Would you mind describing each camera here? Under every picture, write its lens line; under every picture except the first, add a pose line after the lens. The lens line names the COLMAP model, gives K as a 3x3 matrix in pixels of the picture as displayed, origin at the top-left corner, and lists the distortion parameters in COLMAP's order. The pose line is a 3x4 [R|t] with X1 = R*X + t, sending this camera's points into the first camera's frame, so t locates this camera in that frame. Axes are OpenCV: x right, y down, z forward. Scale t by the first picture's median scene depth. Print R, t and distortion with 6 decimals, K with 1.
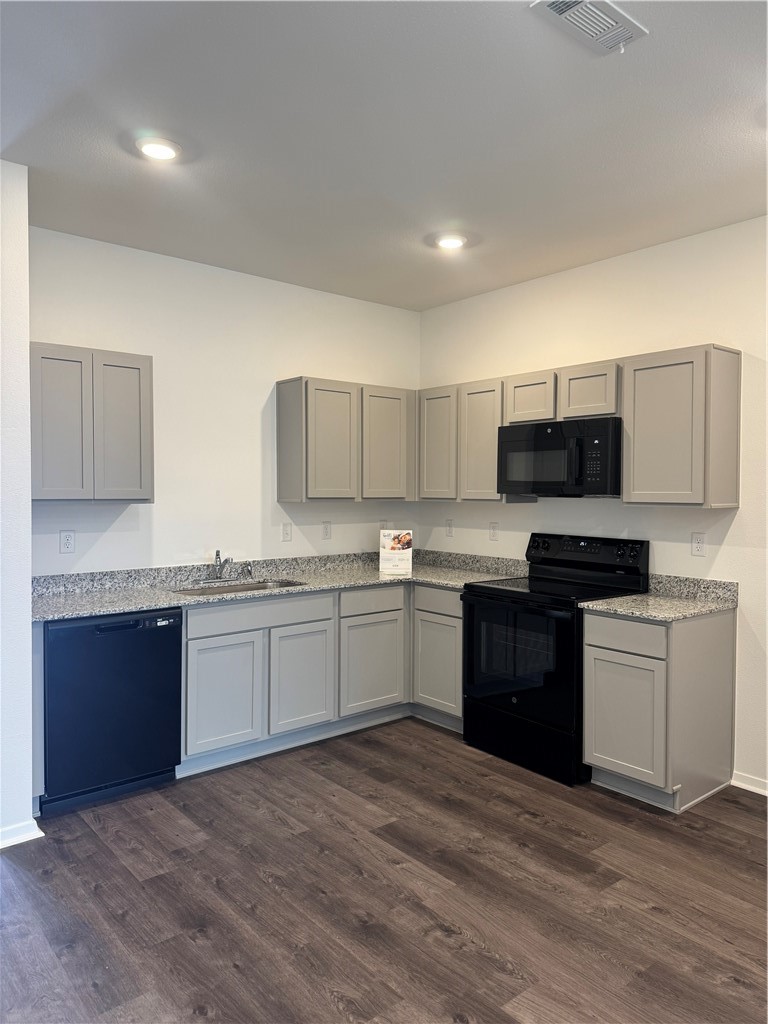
lens RADIAL K [[658.1, 0, 388.3], [0, 658.1, 493.6], [0, 0, 1]] dist [-0.004119, -0.003253]
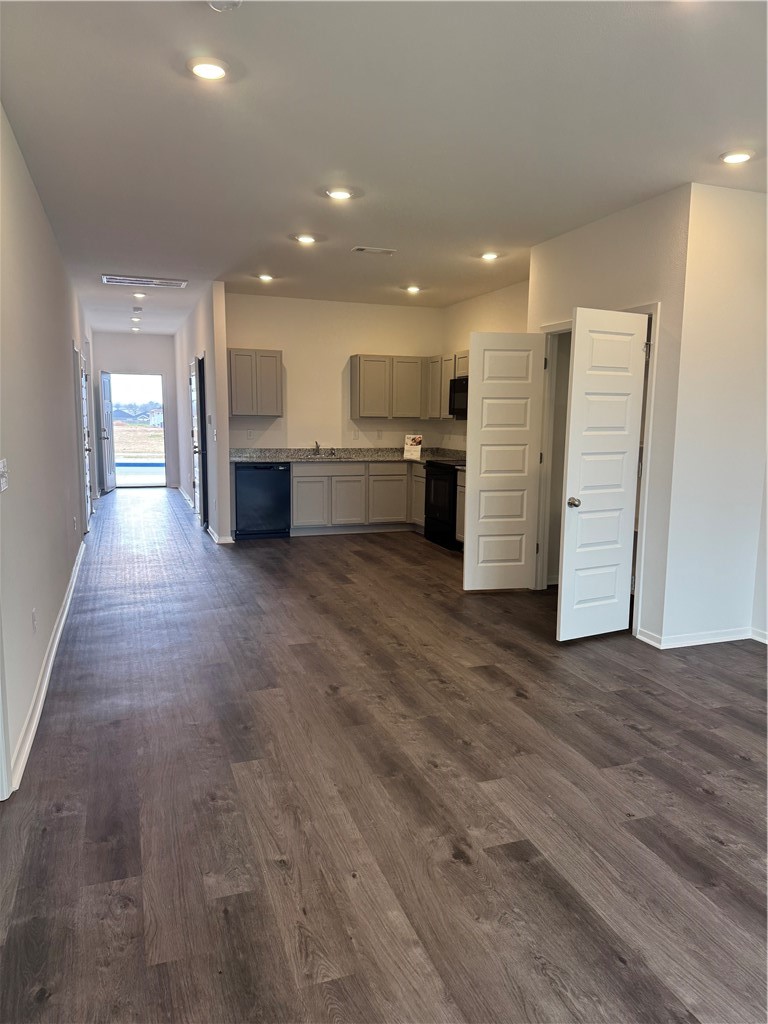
lens RADIAL K [[710.3, 0, 384.0], [0, 710.3, 512.0], [0, 0, 1]] dist [-0.008748, -0.003952]
pose [[0.929494, 0.055962, -0.364568, 0.741294], [-0.011218, 0.992255, 0.123712, 0.026648], [0.368668, -0.110899, 0.922922, -0.976657]]
